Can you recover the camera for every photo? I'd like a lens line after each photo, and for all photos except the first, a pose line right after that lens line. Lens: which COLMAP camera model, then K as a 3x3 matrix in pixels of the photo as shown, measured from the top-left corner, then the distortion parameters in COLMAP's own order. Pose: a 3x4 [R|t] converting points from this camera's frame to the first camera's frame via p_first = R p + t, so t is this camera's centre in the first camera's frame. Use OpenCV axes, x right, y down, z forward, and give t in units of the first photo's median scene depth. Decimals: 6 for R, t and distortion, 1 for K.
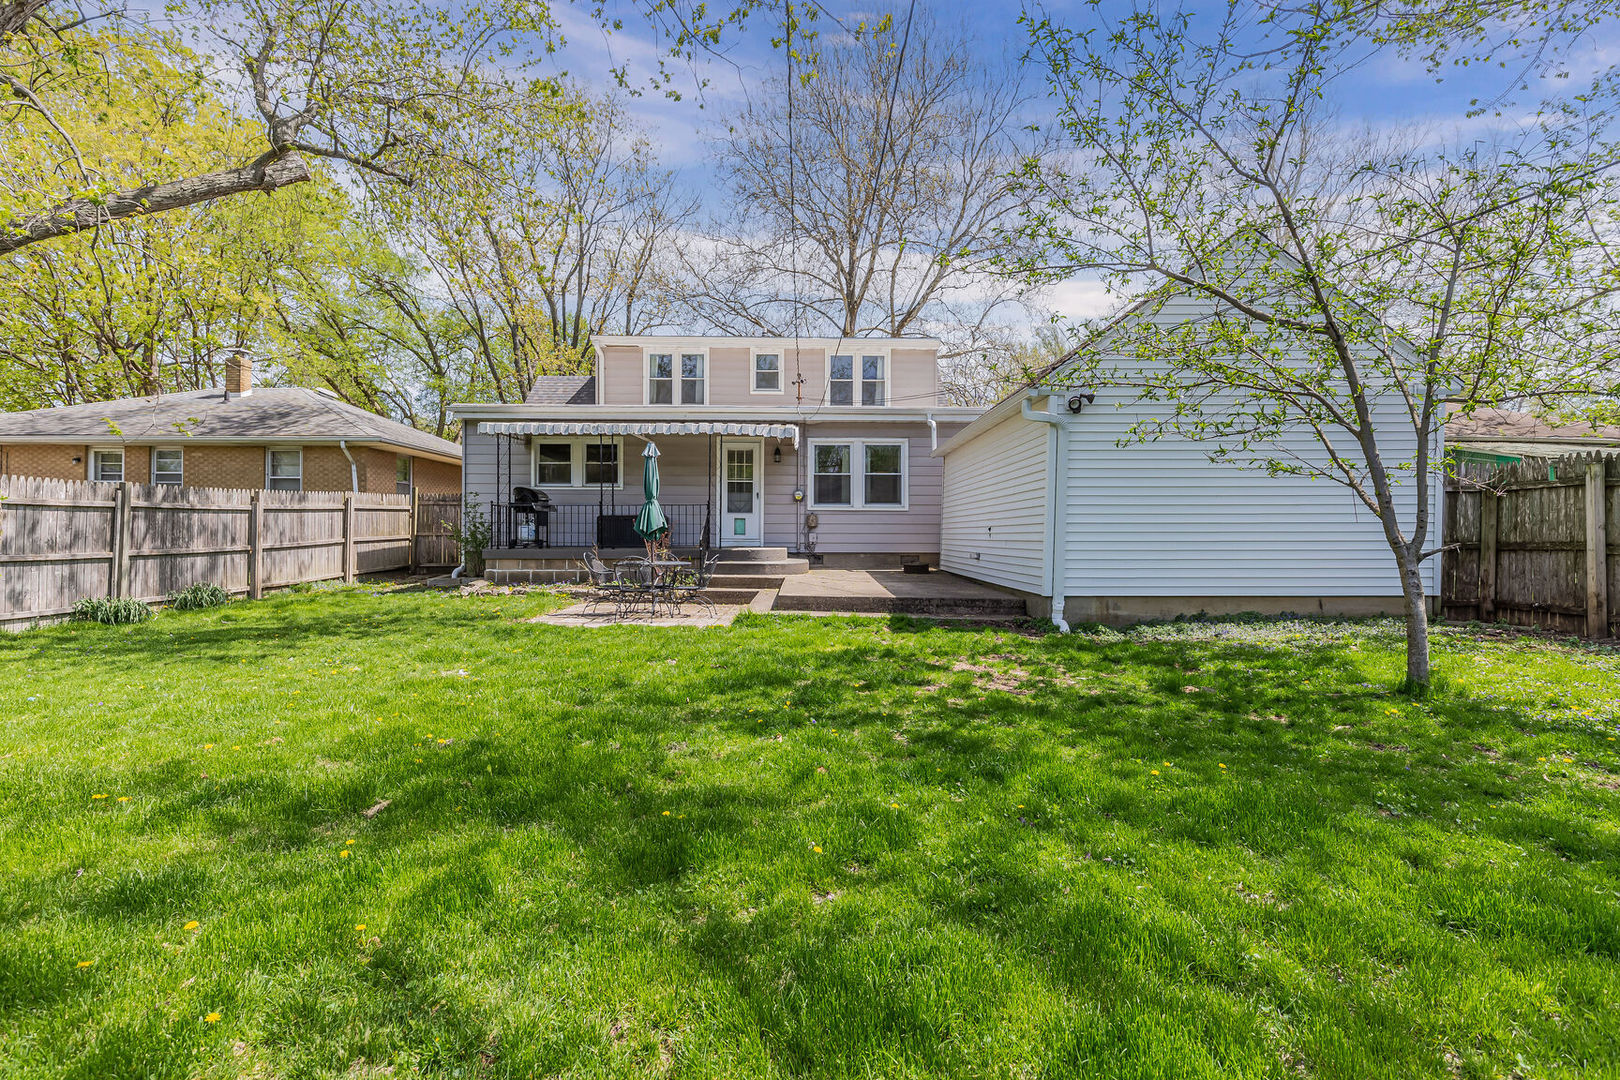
lens RADIAL K [[740.1, 0, 811.7], [0, 740.1, 535.3], [0, 0, 1]] dist [0.005584, -0.001149]
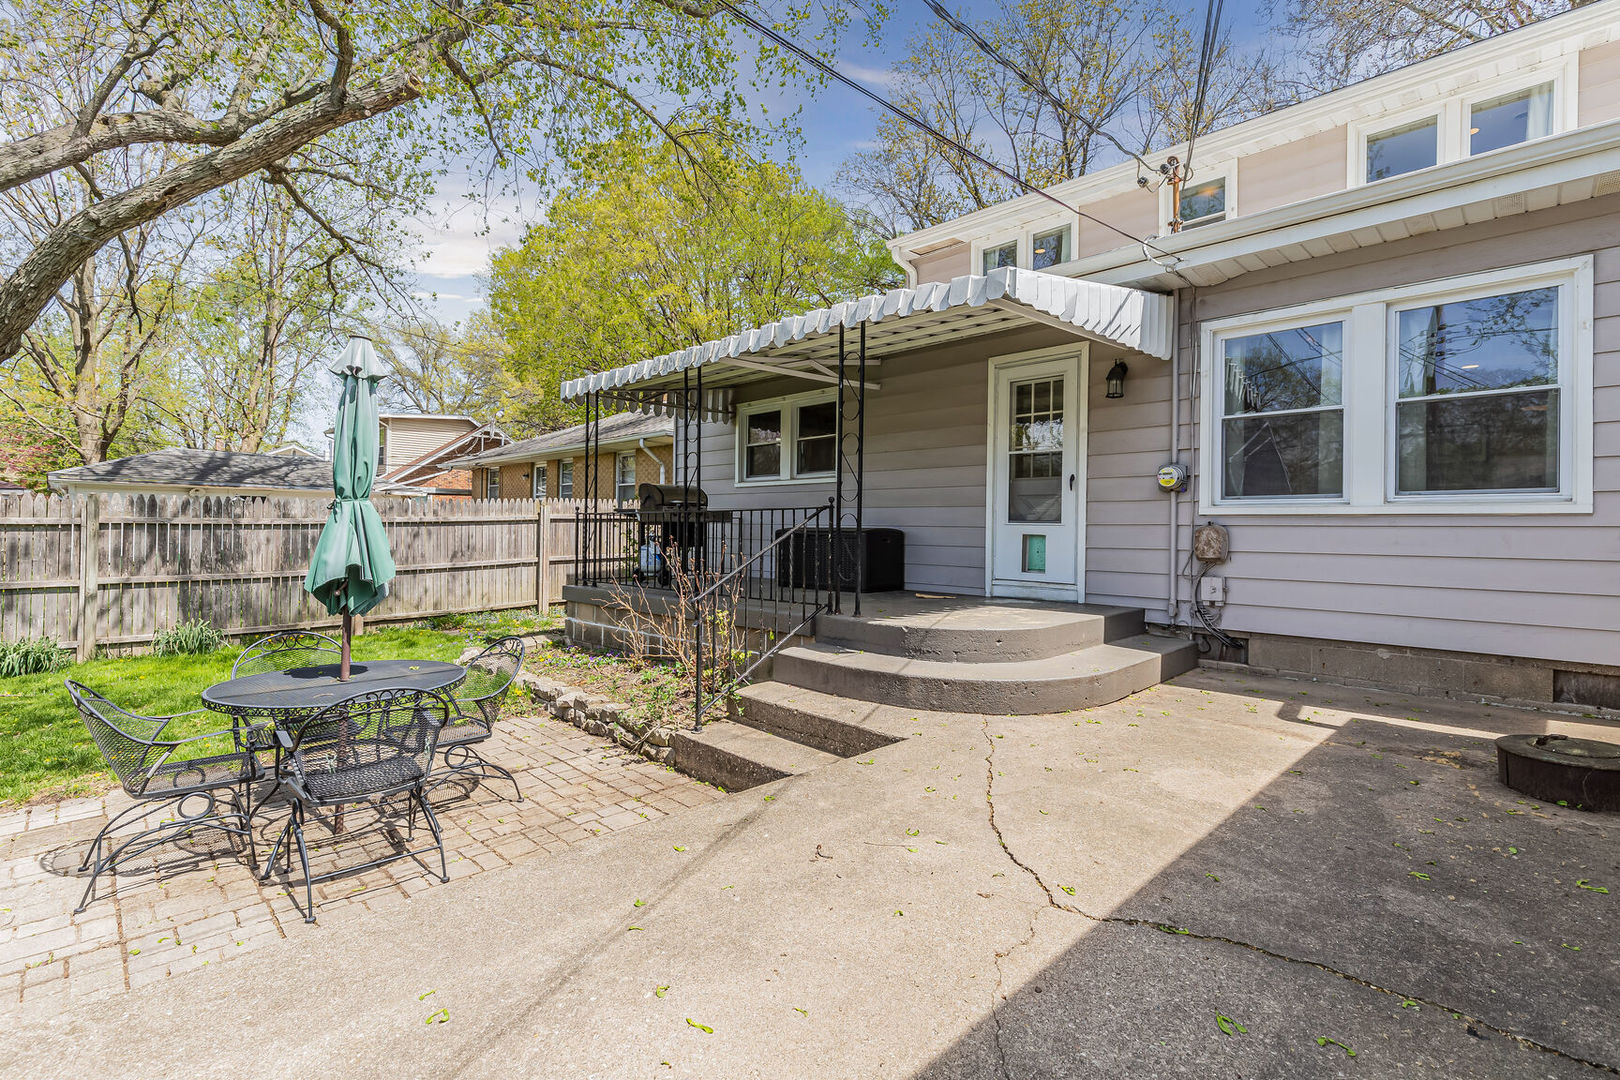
lens RADIAL K [[740.1, 0, 804.2], [0, 740.1, 529.4], [0, 0, 1]] dist [0.005584, -0.001149]
pose [[0.702721, 0.004685, -0.711450, 0.121527], [-0.010085, 0.999943, -0.003376, -0.023408], [0.711394, 0.009548, 0.702729, 0.591168]]
